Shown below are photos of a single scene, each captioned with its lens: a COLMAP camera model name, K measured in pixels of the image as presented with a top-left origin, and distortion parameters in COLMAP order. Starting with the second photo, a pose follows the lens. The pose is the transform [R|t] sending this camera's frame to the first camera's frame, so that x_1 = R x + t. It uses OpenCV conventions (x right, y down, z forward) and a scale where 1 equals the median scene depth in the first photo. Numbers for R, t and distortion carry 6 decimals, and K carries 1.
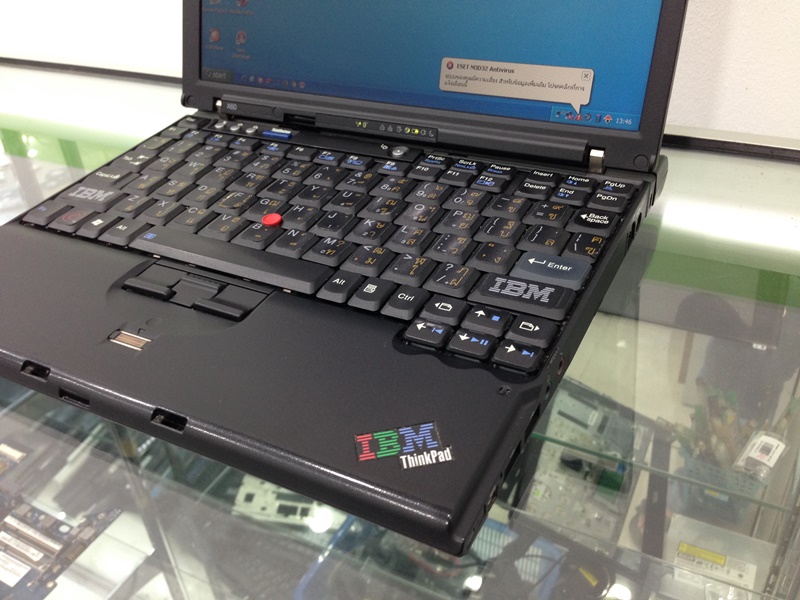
lens RADIAL K [[755.2, 0, 400.0], [0, 755.2, 300.0], [0, 0, 1]] dist [0.089856, -0.234361]
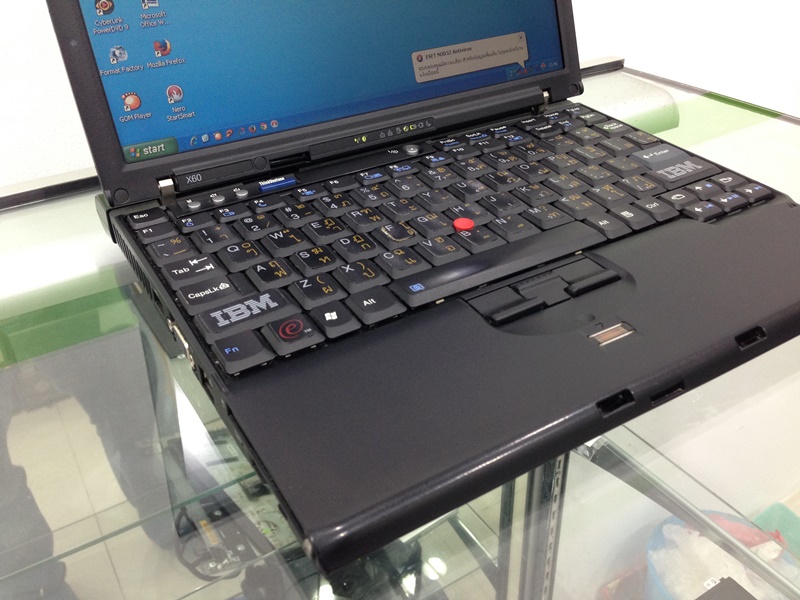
lens RADIAL K [[755.2, 0, 400.0], [0, 755.2, 300.0], [0, 0, 1]] dist [0.089856, -0.234361]
pose [[0.497496, -0.411547, 0.763628, -0.872340], [0.474400, 0.866071, 0.157690, -0.188944], [-0.726252, 0.283814, 0.626104, 0.430628]]
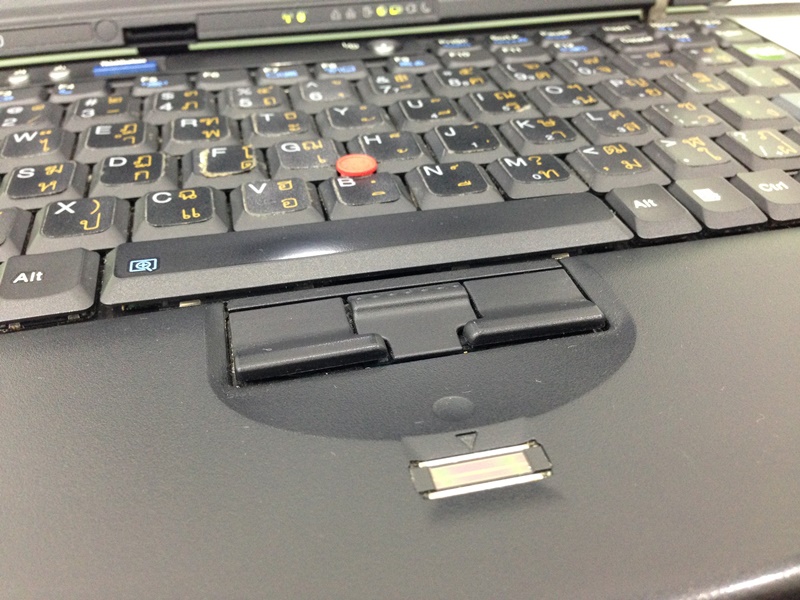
lens RADIAL K [[770.0, 0, 400.0], [0, 770.0, 300.0], [0, 0, 1]] dist [0.103331, -0.279043]
pose [[0.745107, -0.310929, 0.590032, -0.418114], [0.341143, 0.937869, 0.063425, -0.041746], [-0.573094, 0.154027, 0.804885, 0.528257]]
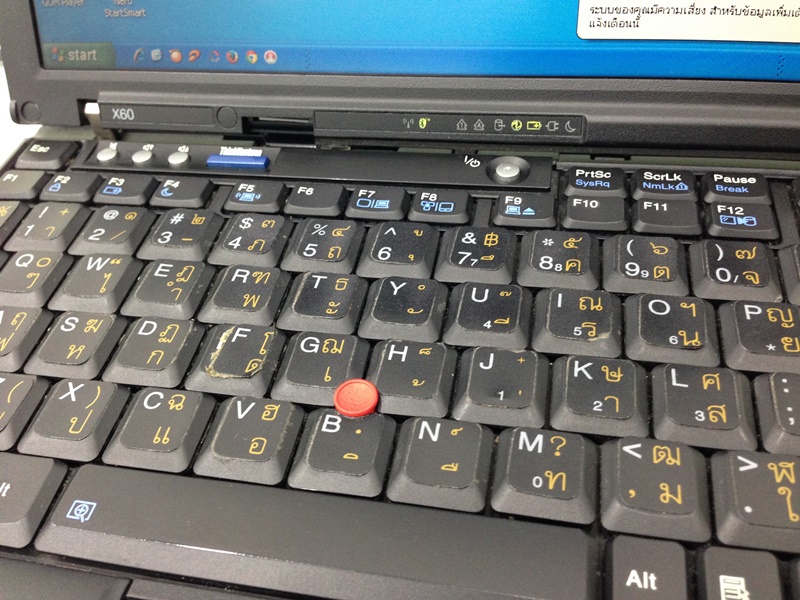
lens RADIAL K [[755.2, 0, 400.0], [0, 755.2, 300.0], [0, 0, 1]] dist [0.089856, -0.234361]
pose [[0.954330, -0.205784, 0.216580, -0.203583], [0.176377, 0.973206, 0.147514, -0.198283], [-0.241133, -0.102578, 0.965056, 0.506940]]
